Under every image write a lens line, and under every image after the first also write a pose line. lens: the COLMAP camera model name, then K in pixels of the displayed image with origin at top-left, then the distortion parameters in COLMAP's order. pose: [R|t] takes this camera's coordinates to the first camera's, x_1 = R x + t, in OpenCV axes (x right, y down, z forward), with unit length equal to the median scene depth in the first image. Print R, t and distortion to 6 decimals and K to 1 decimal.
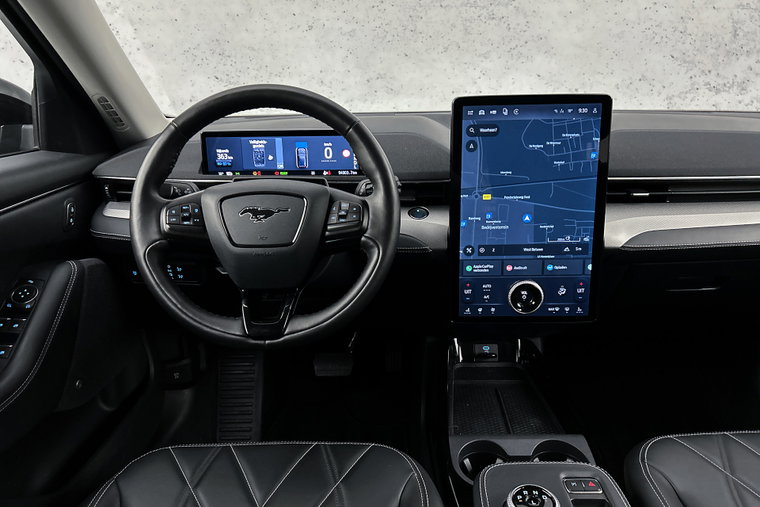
lens RADIAL K [[582.0, 0, 373.9], [0, 582.0, 256.0], [0, 0, 1]] dist [0.062906, -0.072128]
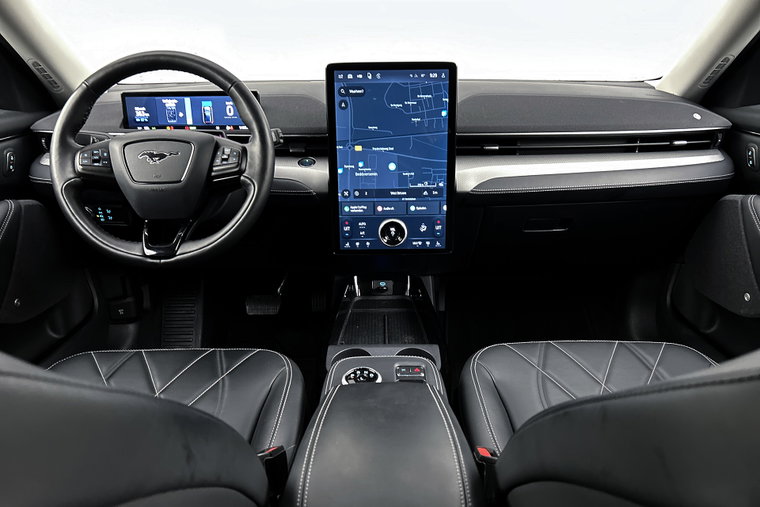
lens RADIAL K [[582.0, 0, 382.0], [0, 582.0, 258.8], [0, 0, 1]] dist [0.062906, -0.072128]
pose [[0.999941, 0.002055, 0.010708, 0.219839], [-0.002458, 0.999285, 0.037735, 0.077653], [-0.010623, -0.037759, 0.999230, -0.200312]]
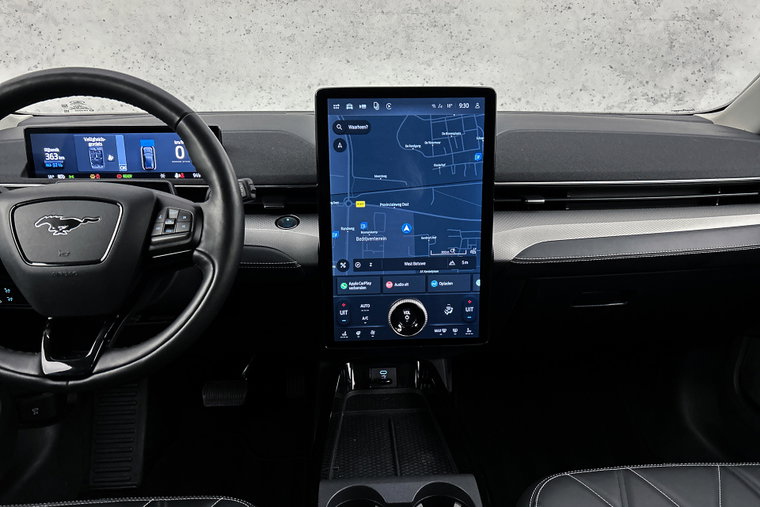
lens RADIAL K [[582.0, 0, 380.3], [0, 582.0, 258.4], [0, 0, 1]] dist [0.062906, -0.072128]
pose [[0.997301, -0.009038, 0.072865, 0.152325], [0.010046, 0.999859, -0.013473, -0.007595], [-0.072733, 0.014169, 0.997251, 0.126580]]
